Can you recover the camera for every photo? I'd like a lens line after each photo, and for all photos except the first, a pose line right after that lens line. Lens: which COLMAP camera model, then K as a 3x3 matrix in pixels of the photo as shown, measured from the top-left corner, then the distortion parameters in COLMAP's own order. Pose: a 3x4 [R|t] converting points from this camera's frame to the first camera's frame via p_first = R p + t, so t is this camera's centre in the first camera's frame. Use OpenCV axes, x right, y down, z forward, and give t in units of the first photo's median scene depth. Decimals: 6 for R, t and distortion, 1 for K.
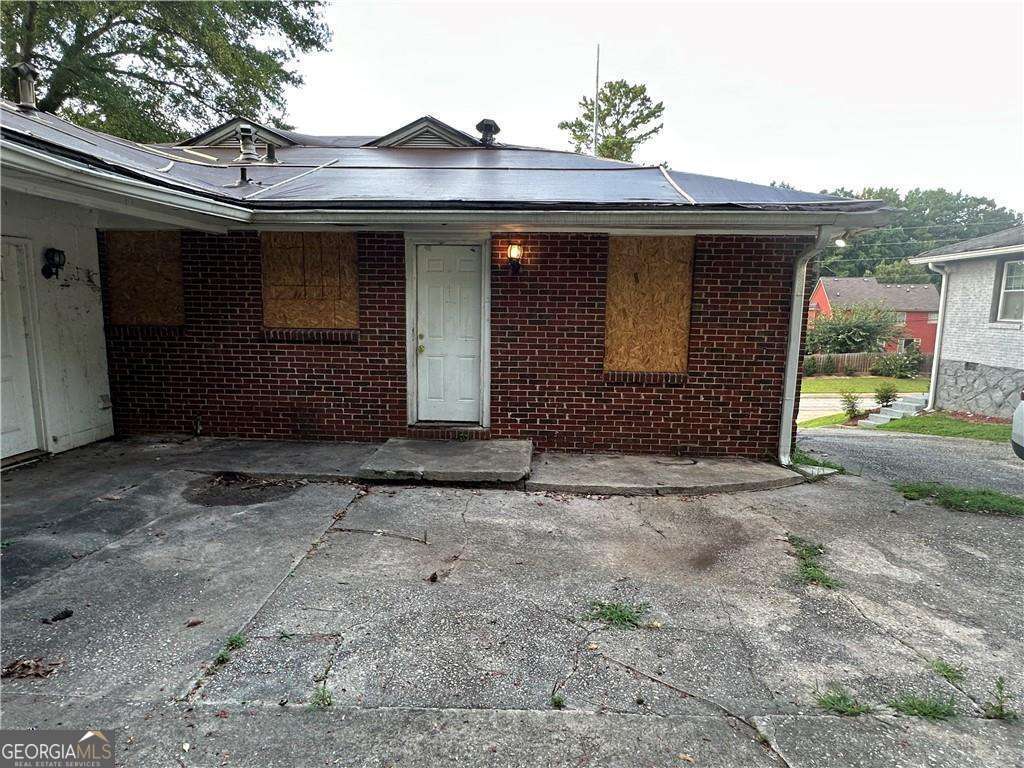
lens RADIAL K [[560.4, 0, 512.0], [0, 560.4, 384.0], [0, 0, 1]] dist [-0.003867, 0.001023]
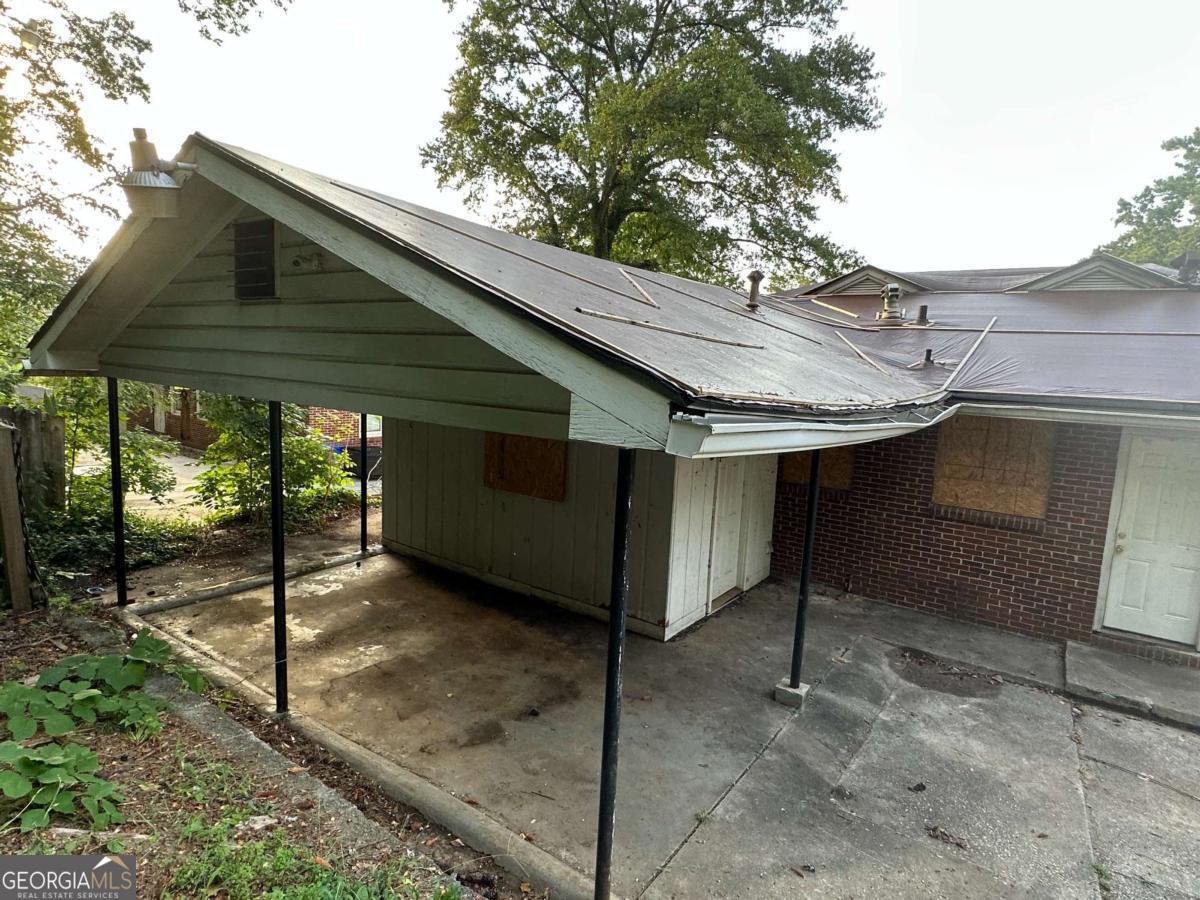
lens RADIAL K [[656.7, 0, 600.0], [0, 656.7, 450.0], [0, 0, 1]] dist [-0.003867, 0.001023]
pose [[0.840542, 0.094213, -0.533492, -0.335068], [-0.107918, 0.994144, 0.005532, -0.144781], [0.530889, 0.052923, 0.845787, -0.356249]]
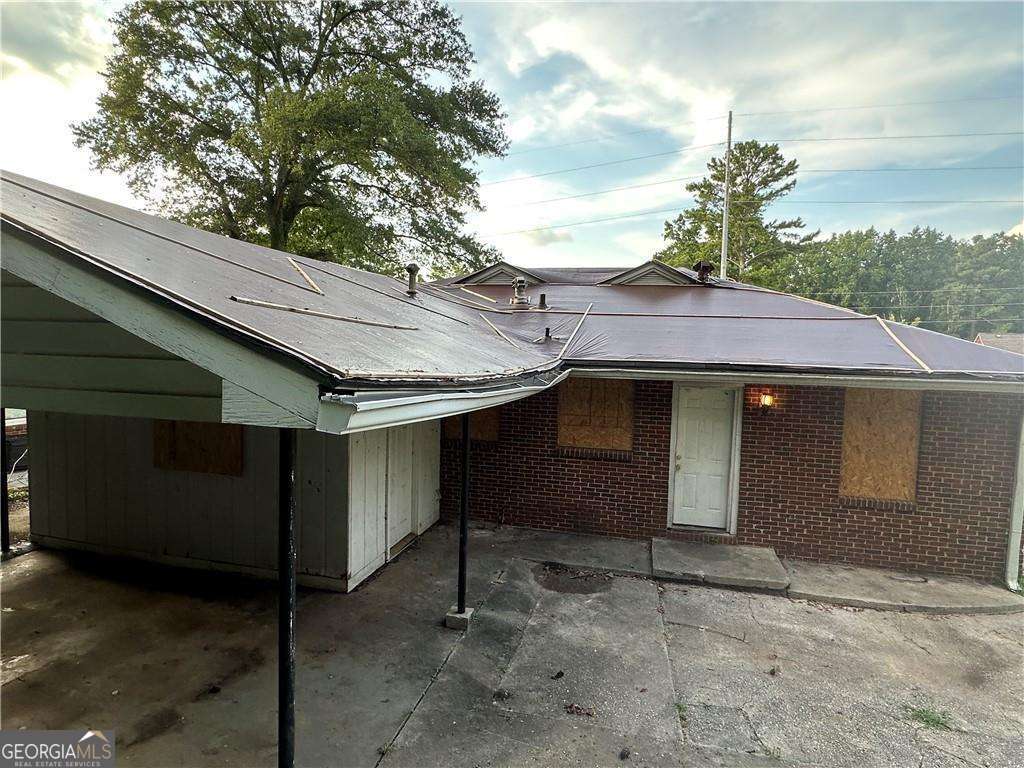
lens RADIAL K [[560.9, 0, 512.6], [0, 560.9, 382.2], [0, 0, 1]] dist [-0.002903, 0.001675]
pose [[0.982609, 0.023169, -0.184234, -0.318889], [-0.037680, 0.996422, -0.075658, -0.152917], [0.181821, 0.081284, 0.979966, -0.345947]]
